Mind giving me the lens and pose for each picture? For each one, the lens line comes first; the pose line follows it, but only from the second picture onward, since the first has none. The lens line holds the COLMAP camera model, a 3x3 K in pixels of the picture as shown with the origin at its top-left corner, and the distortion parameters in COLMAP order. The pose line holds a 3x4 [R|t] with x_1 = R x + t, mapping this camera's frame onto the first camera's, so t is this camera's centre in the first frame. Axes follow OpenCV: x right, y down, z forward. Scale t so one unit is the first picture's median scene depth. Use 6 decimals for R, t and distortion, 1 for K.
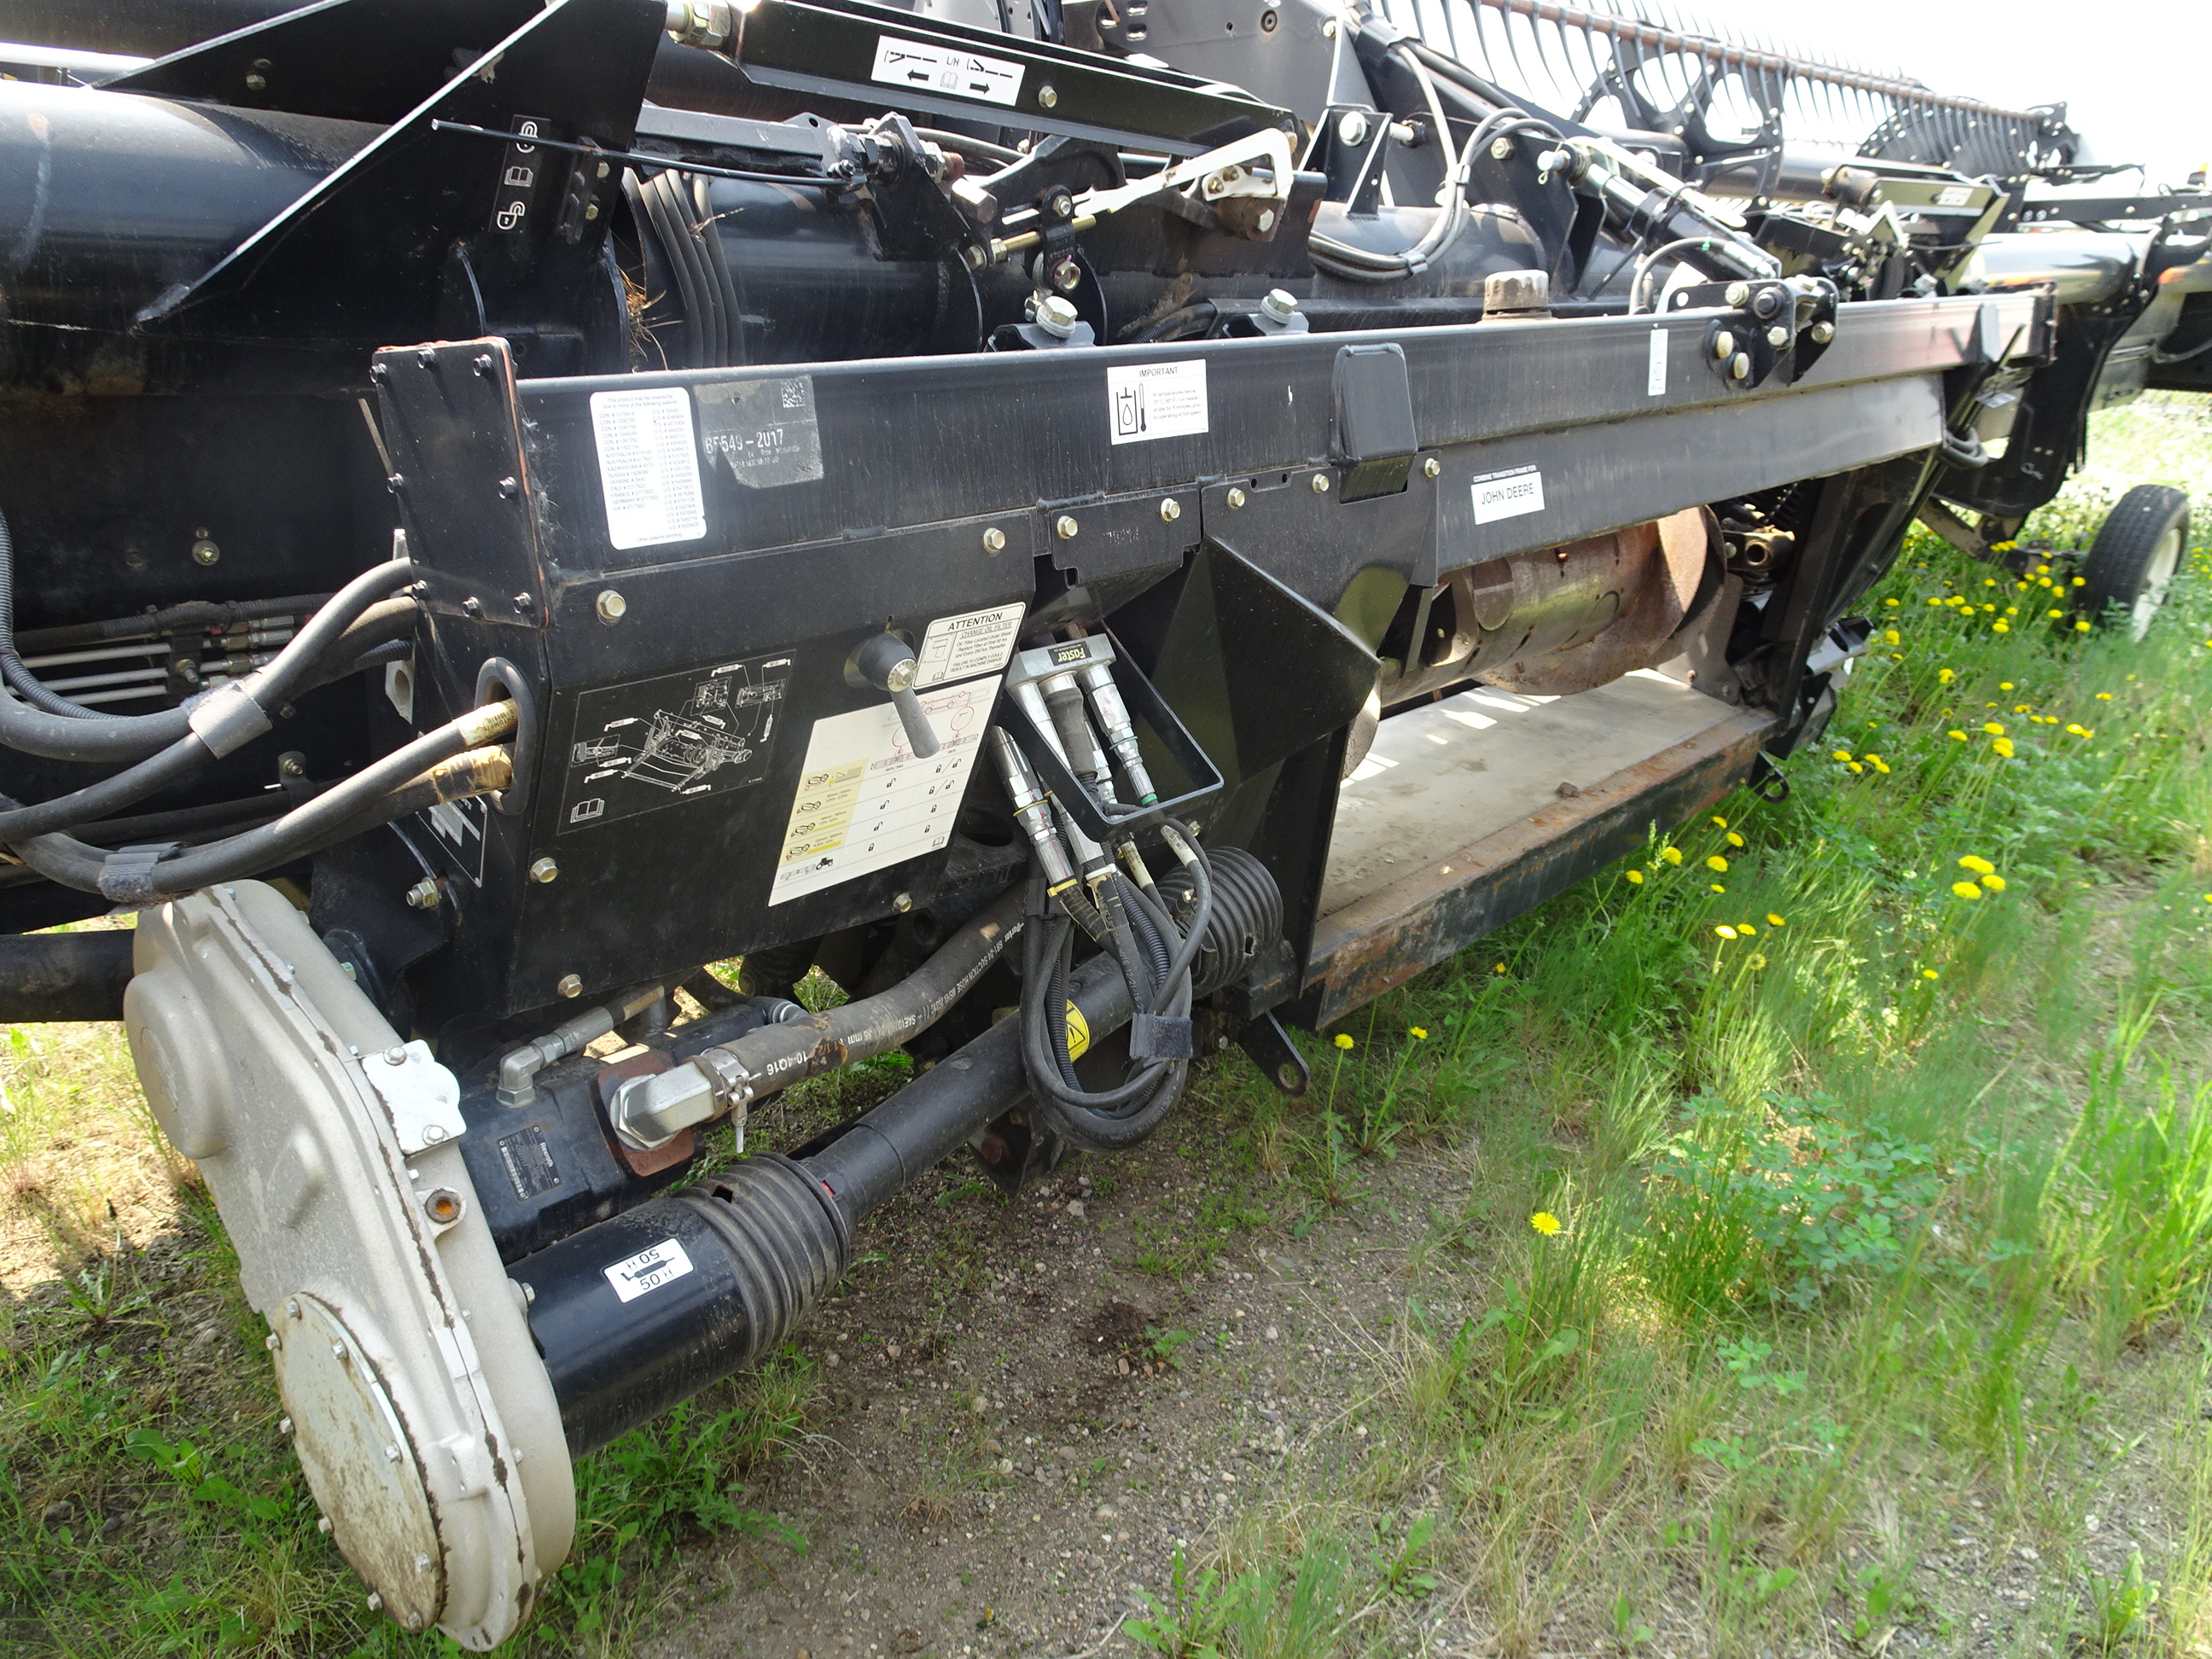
lens RADIAL K [[1566.0, 0, 1111.8], [0, 1566.0, 832.7], [0, 0, 1]] dist [-0.003036, -0.000198]
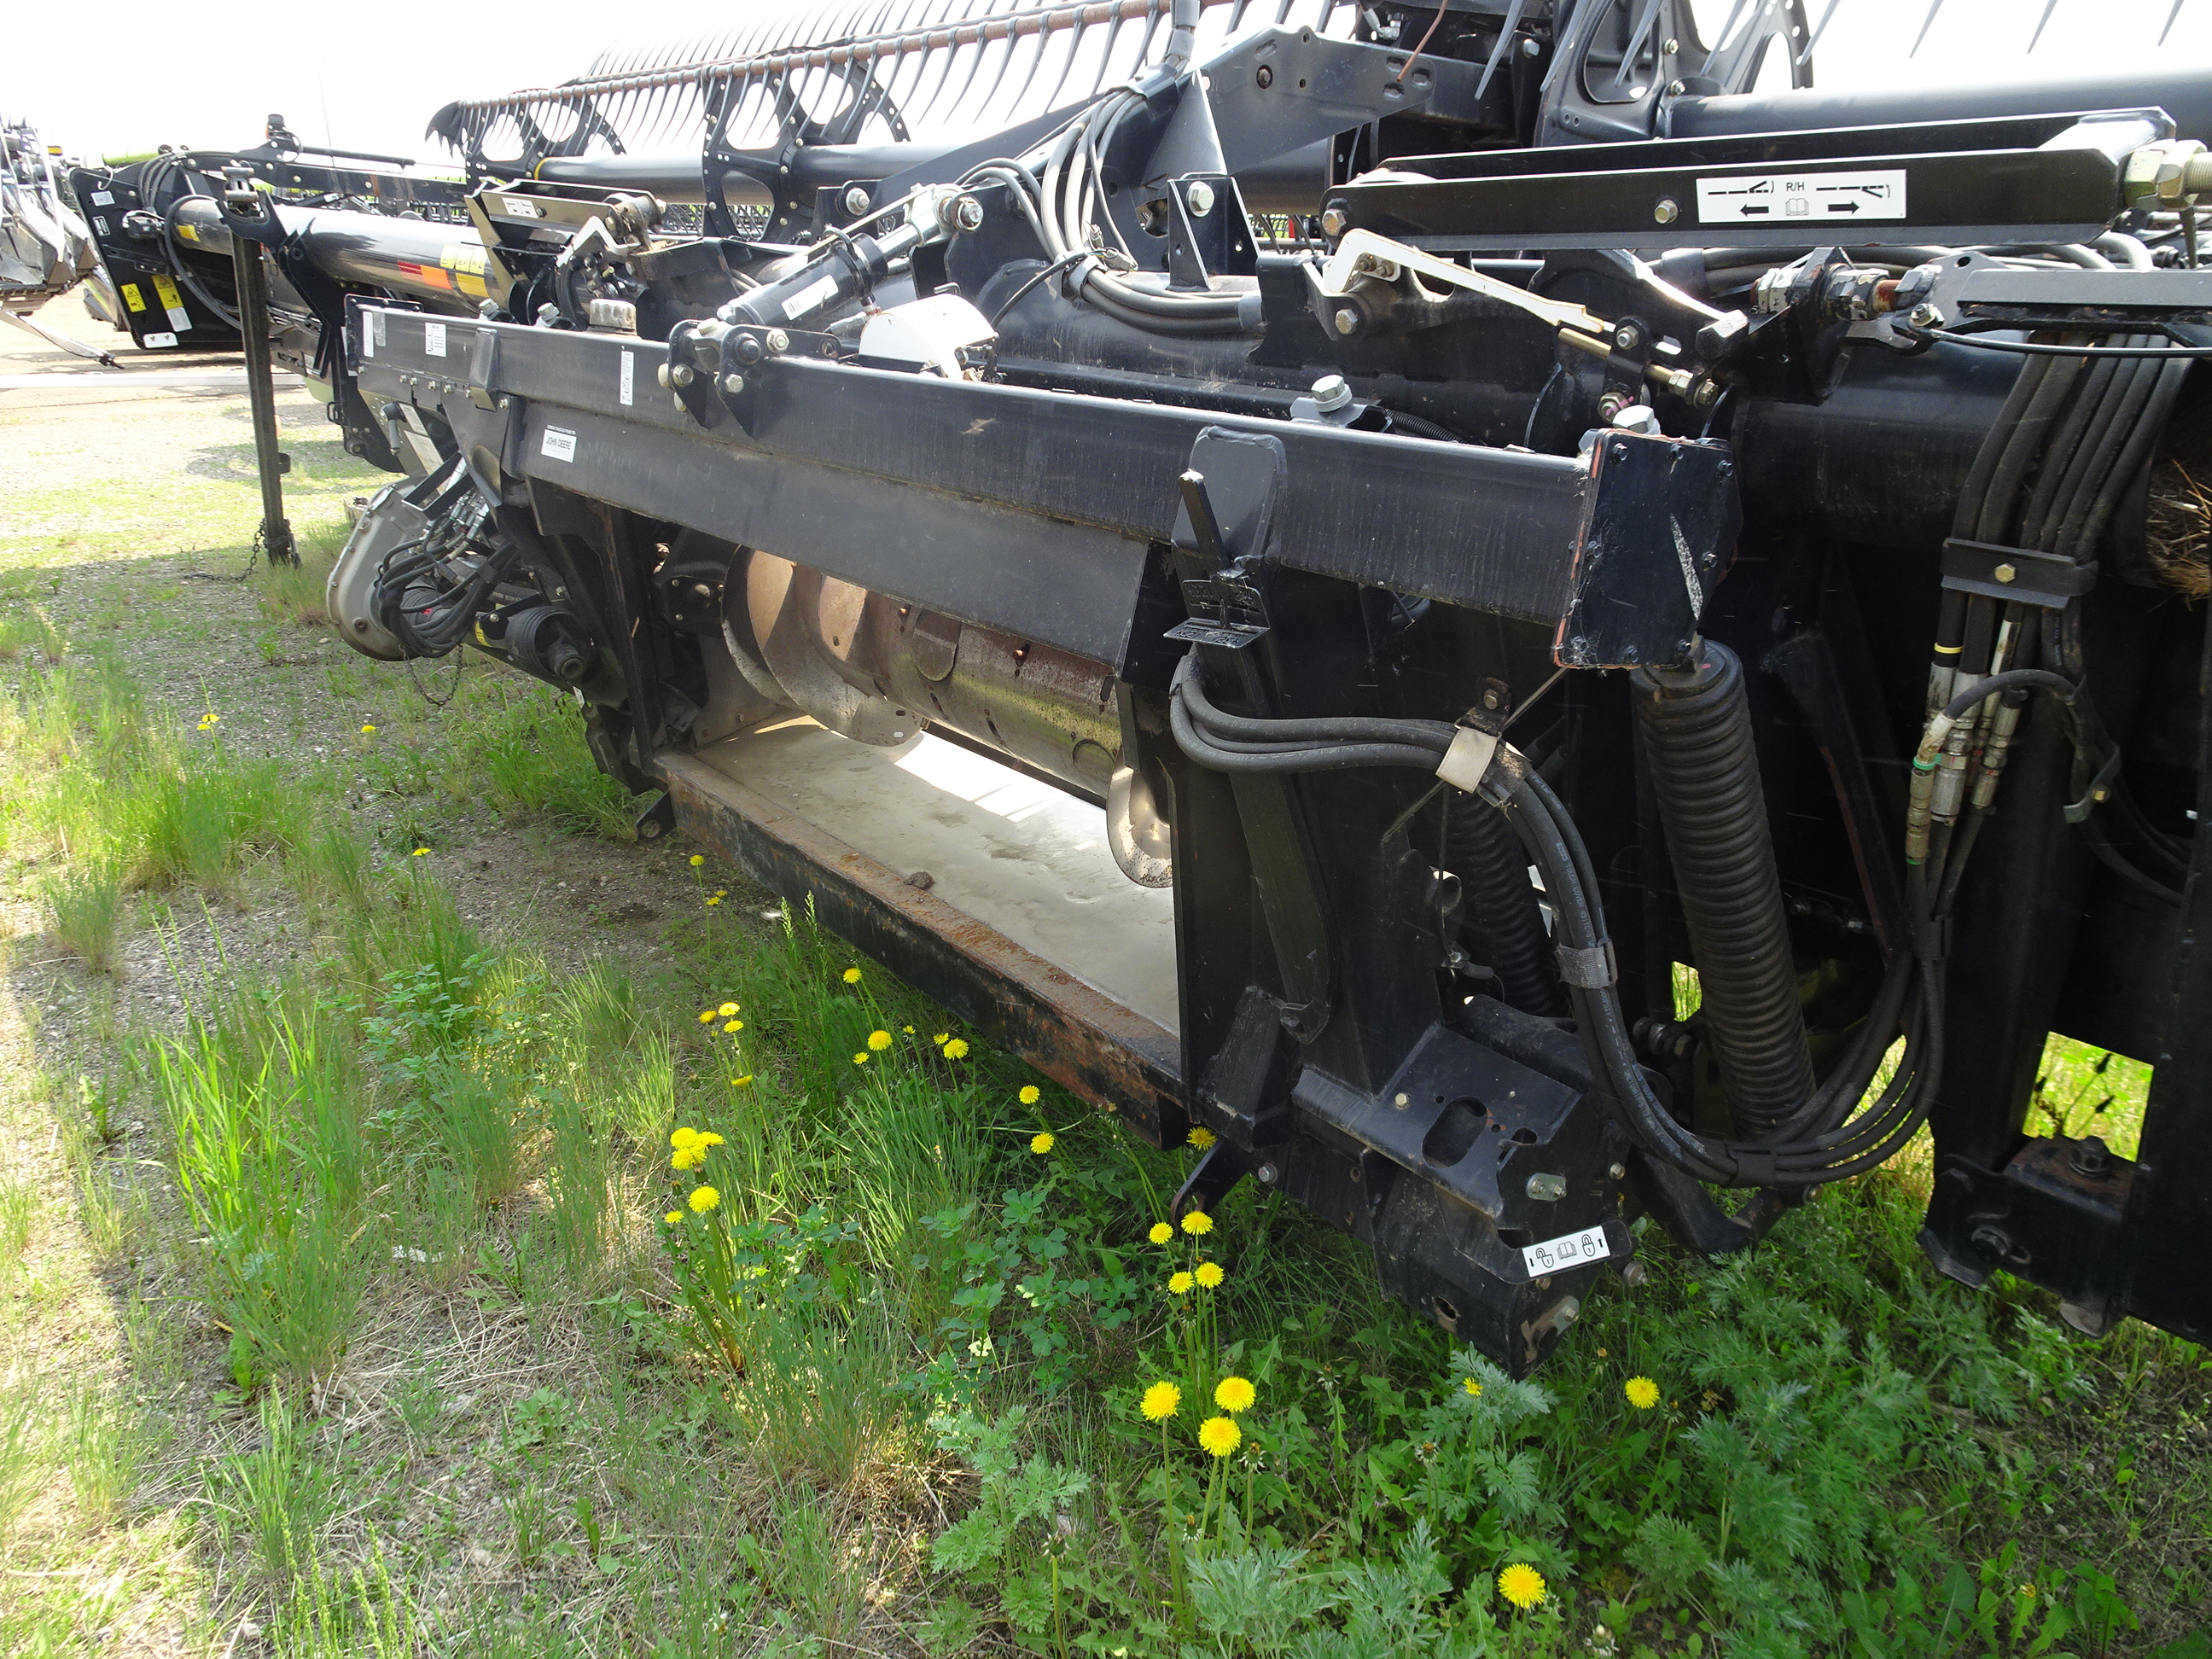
lens RADIAL K [[1566.0, 0, 1111.4], [0, 1566.0, 827.2], [0, 0, 1]] dist [-0.003036, -0.000198]
pose [[-0.222872, 0.213599, -0.951159, 1.104830], [-0.398817, 0.870335, 0.288898, -0.356223], [0.889536, 0.443725, -0.108786, 1.150041]]
